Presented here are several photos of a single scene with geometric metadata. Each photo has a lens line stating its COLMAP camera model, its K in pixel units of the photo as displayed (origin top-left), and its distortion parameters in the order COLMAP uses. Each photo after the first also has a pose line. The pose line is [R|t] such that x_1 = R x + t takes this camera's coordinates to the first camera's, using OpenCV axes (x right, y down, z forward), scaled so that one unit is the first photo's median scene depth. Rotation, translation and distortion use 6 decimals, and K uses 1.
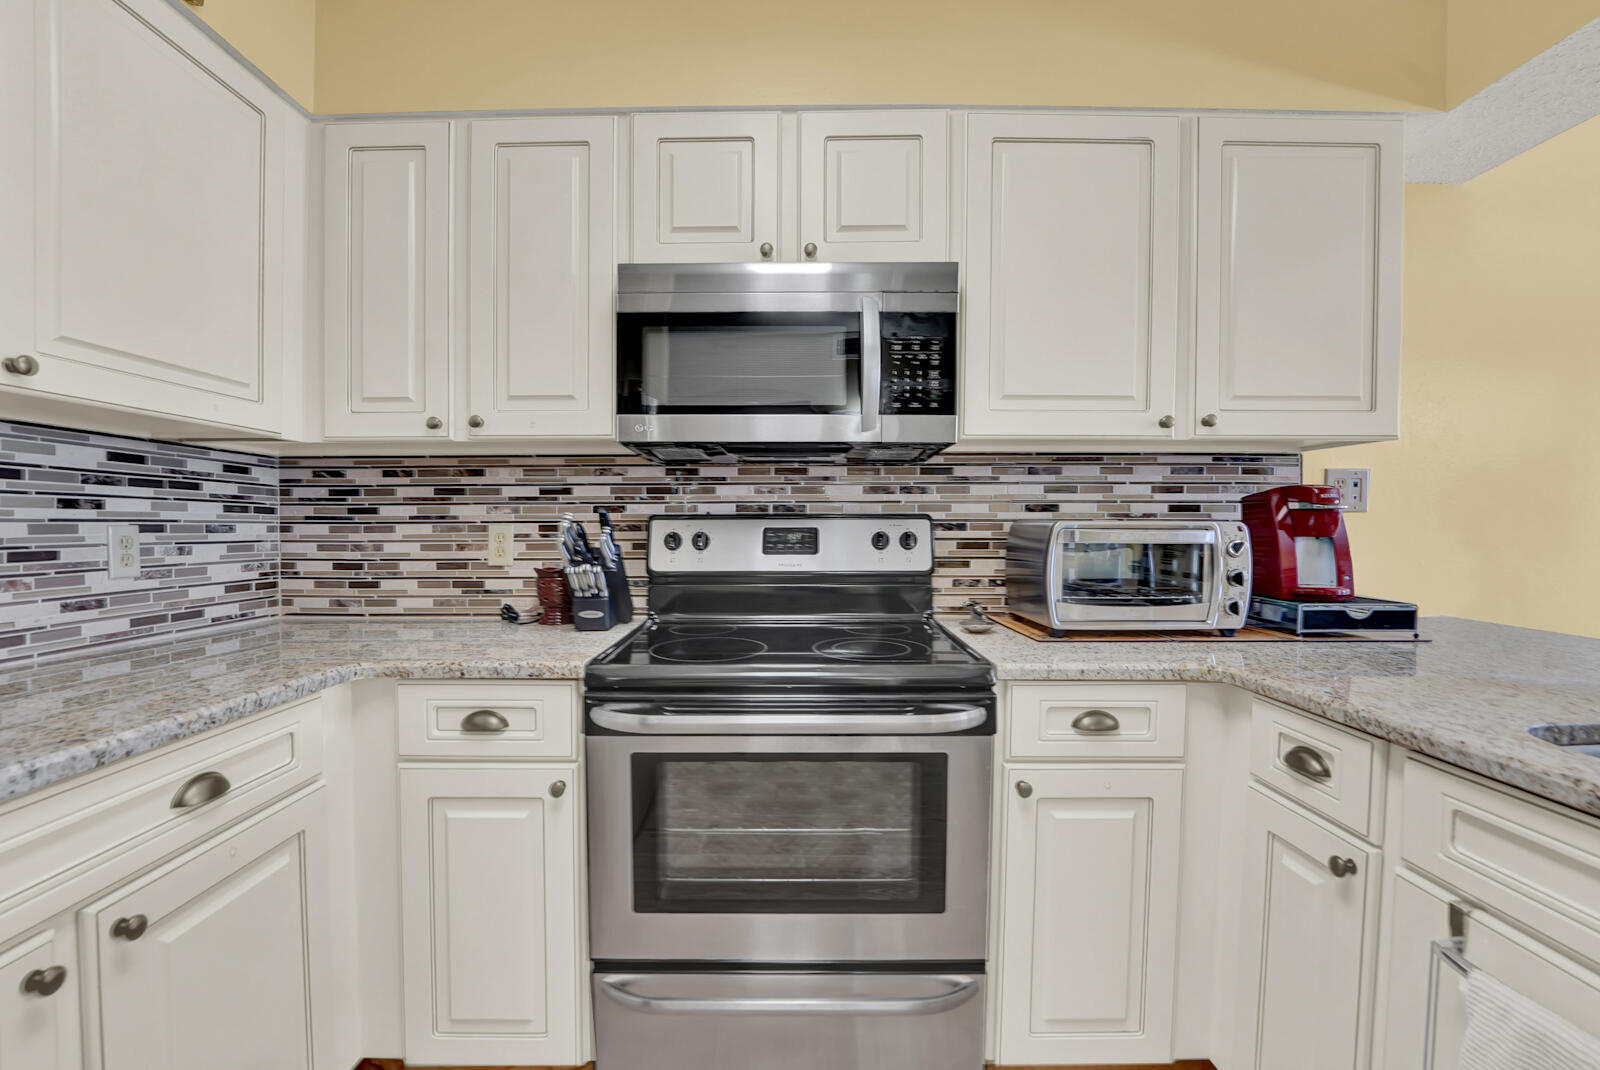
lens RADIAL K [[680.6, 0, 787.7], [0, 680.6, 541.3], [0, 0, 1]] dist [-0.026265, 0.000137]
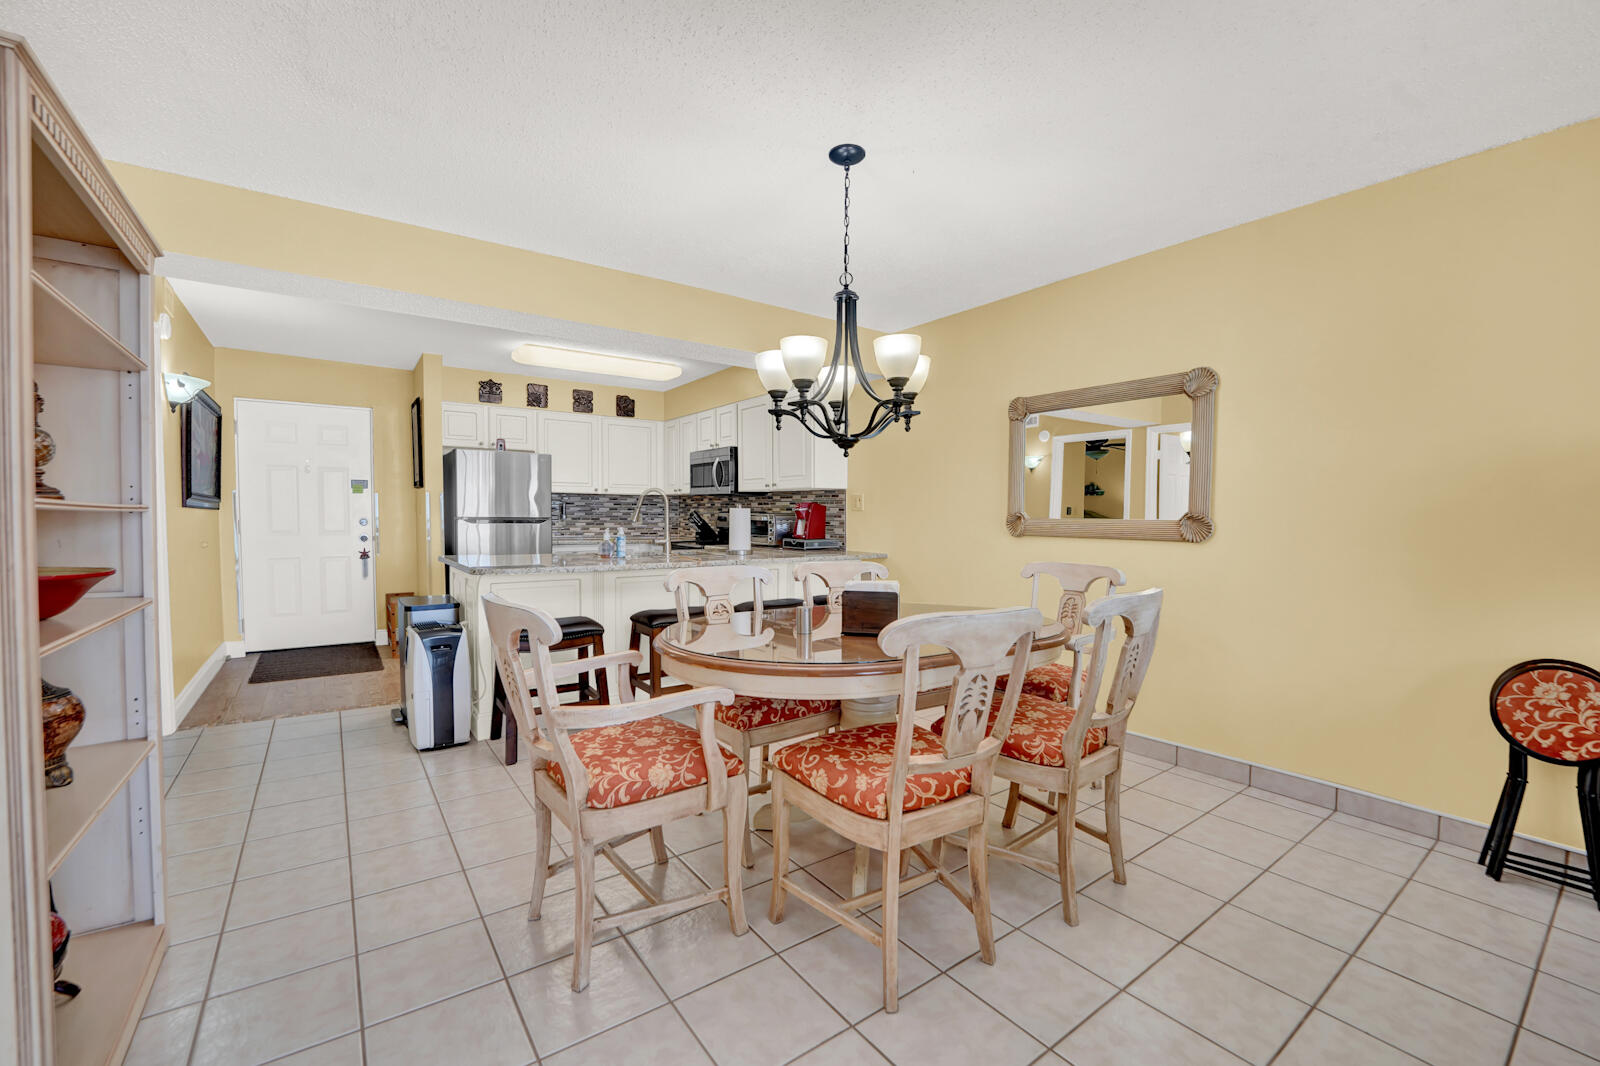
lens RADIAL K [[655.5, 0, 796.4], [0, 655.5, 554.7], [0, 0, 1]] dist [-0.036274, 0.005811]
pose [[0.588301, 0.055698, -0.806721, 3.358667], [-0.026452, 0.998417, 0.049643, 0.008337], [0.808209, -0.007866, 0.588843, -0.858503]]
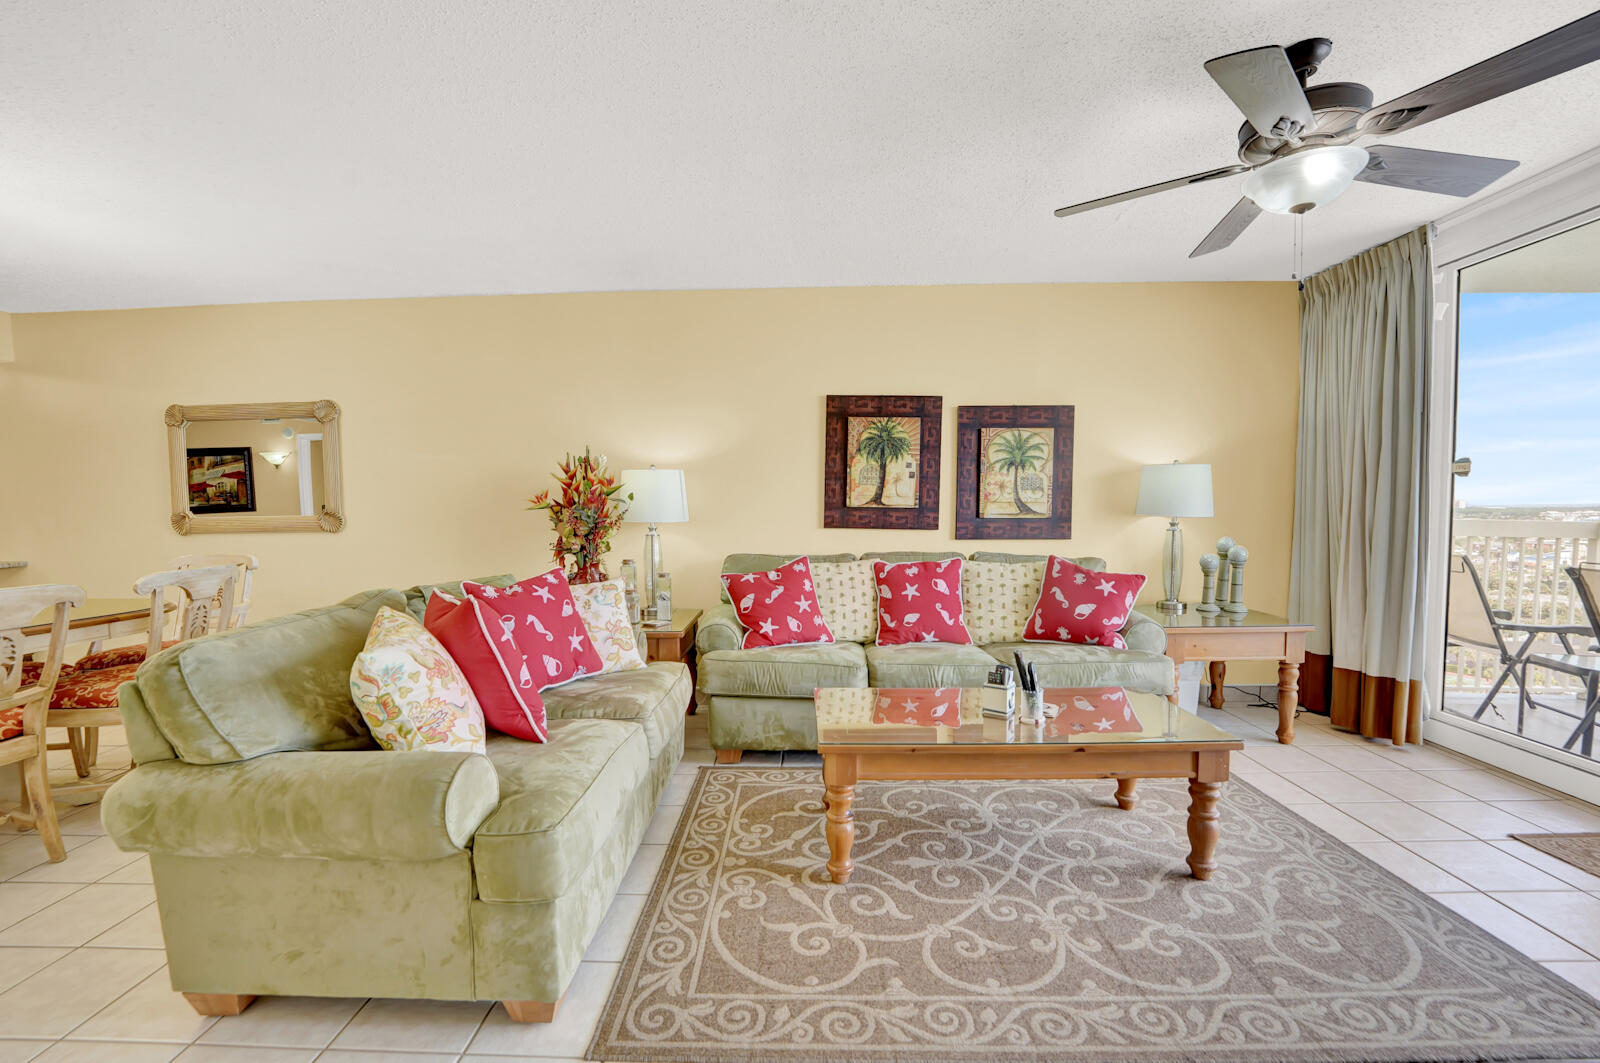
lens RADIAL K [[670.5, 0, 795.4], [0, 670.5, 538.0], [0, 0, 1]] dist [-0.032541, 0.004036]
pose [[0.999743, -0.010307, -0.020215, 4.352362], [0.010817, 0.999621, 0.025307, 0.015082], [0.019947, -0.025519, 0.999475, -1.312118]]
